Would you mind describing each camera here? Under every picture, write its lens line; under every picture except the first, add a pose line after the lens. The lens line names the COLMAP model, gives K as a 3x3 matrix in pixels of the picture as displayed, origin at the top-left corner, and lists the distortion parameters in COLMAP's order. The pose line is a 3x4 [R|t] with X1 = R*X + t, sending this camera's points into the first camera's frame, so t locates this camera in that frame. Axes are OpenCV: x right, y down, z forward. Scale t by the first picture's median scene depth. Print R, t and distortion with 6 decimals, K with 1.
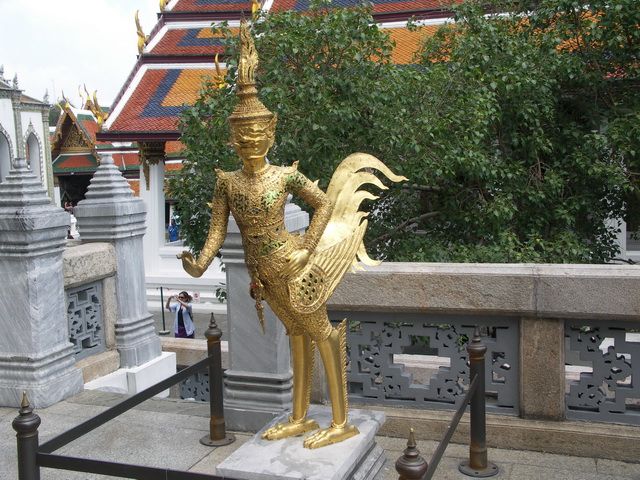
lens RADIAL K [[870.4, 0, 317.9], [0, 870.4, 241.5], [0, 0, 1]] dist [-0.011838, 0.000000]
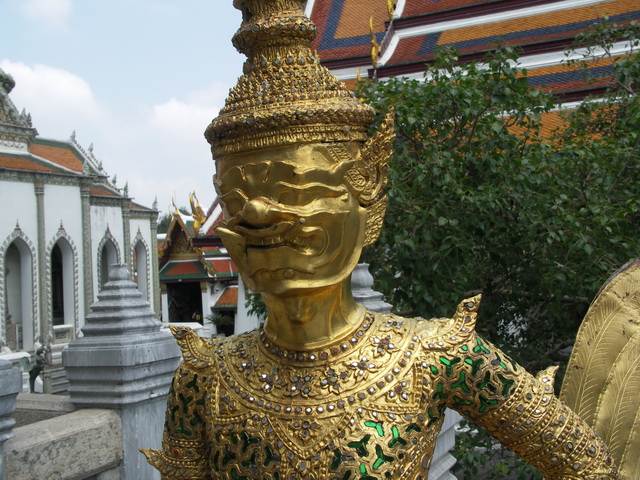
lens RADIAL K [[870.4, 0, 318.8], [0, 870.4, 239.6], [0, 0, 1]] dist [-0.011838, 0.000000]
pose [[0.992068, -0.016178, -0.124657, -0.013615], [0.000945, 0.992615, -0.121300, -0.028540], [0.125699, 0.120220, 0.984757, 0.271608]]
